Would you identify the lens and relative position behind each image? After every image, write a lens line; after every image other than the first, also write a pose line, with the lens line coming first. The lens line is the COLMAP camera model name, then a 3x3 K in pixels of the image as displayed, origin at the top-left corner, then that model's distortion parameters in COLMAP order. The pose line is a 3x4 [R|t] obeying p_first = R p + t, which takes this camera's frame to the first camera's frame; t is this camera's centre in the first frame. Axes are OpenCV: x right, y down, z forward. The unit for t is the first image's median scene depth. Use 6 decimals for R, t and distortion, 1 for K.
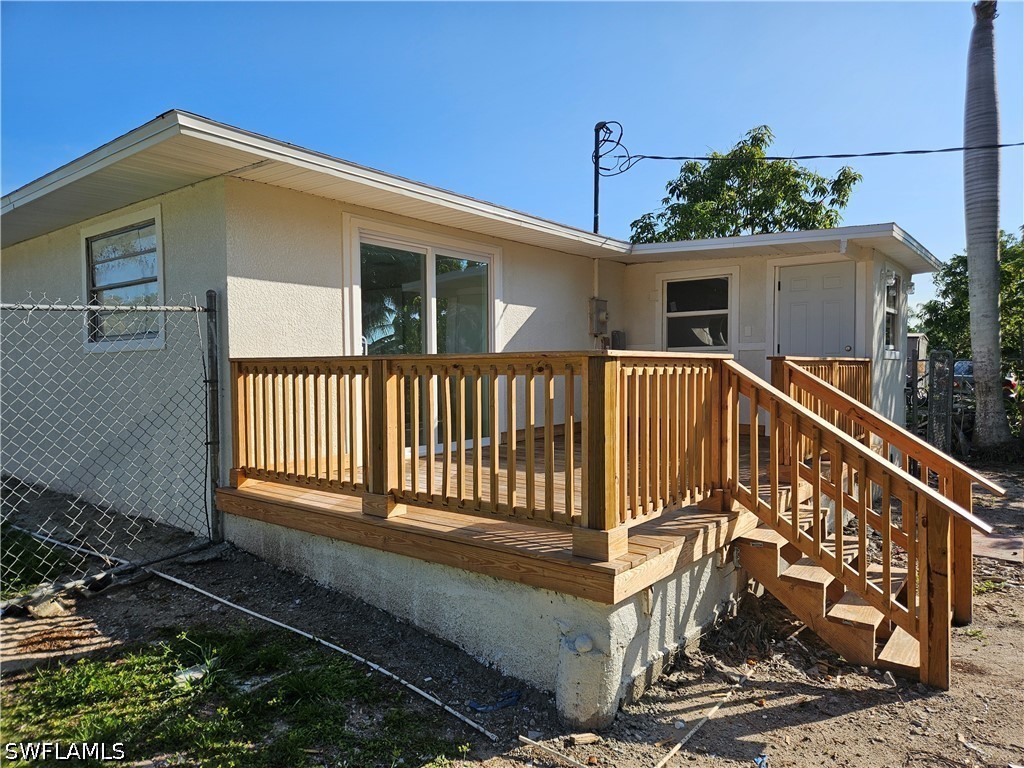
lens RADIAL K [[682.9, 0, 512.6], [0, 682.9, 383.9], [0, 0, 1]] dist [0.075942, -0.066353]
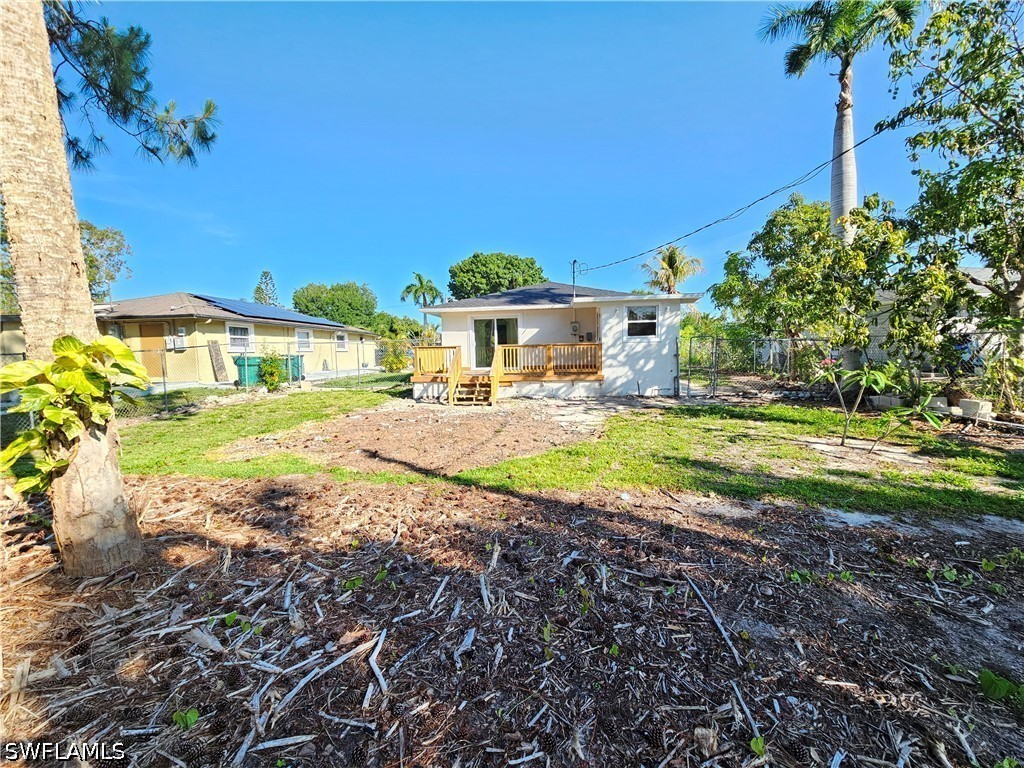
lens RADIAL K [[423.4, 0, 521.3], [0, 423.4, 380.6], [0, 0, 1]] dist [-0.000716, -0.000187]
pose [[0.530069, 0.056658, -0.846060, 2.845840], [-0.003535, 0.997904, 0.064612, 0.009716], [0.847947, -0.031258, 0.529158, -0.243581]]
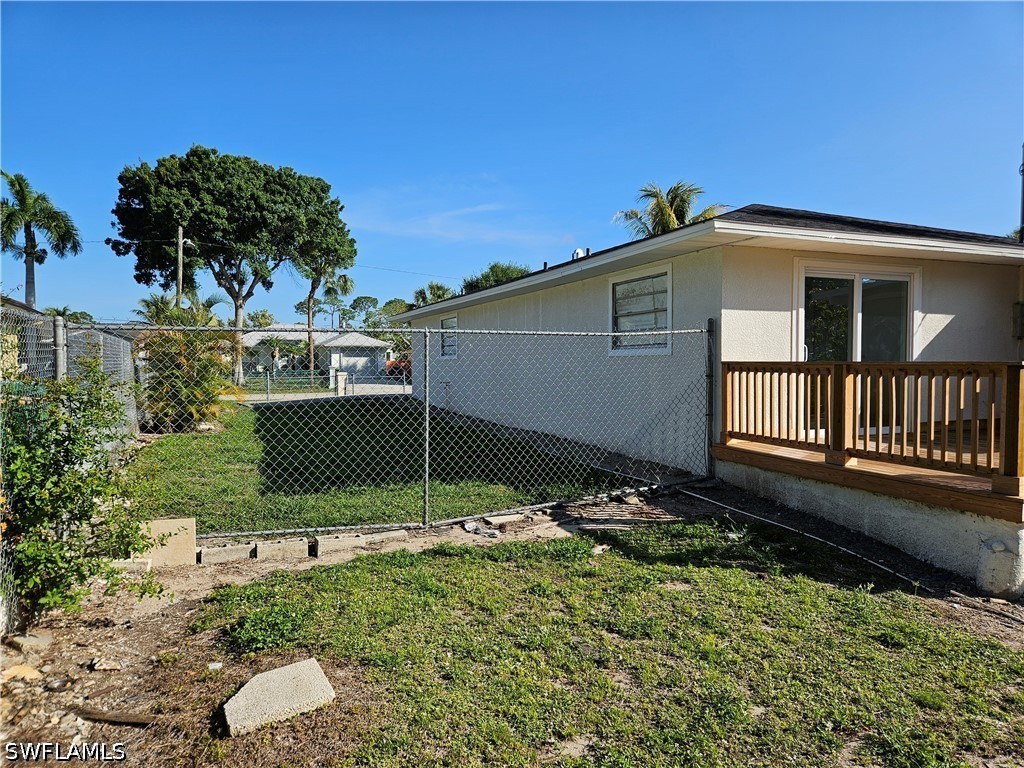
lens RADIAL K [[682.9, 0, 513.5], [0, 682.9, 380.7], [0, 0, 1]] dist [0.075942, -0.066353]
pose [[0.872226, 0.021027, -0.488651, -0.061487], [-0.018914, 0.999778, 0.009262, 0.001029], [0.488737, 0.001164, 0.872430, -0.617847]]
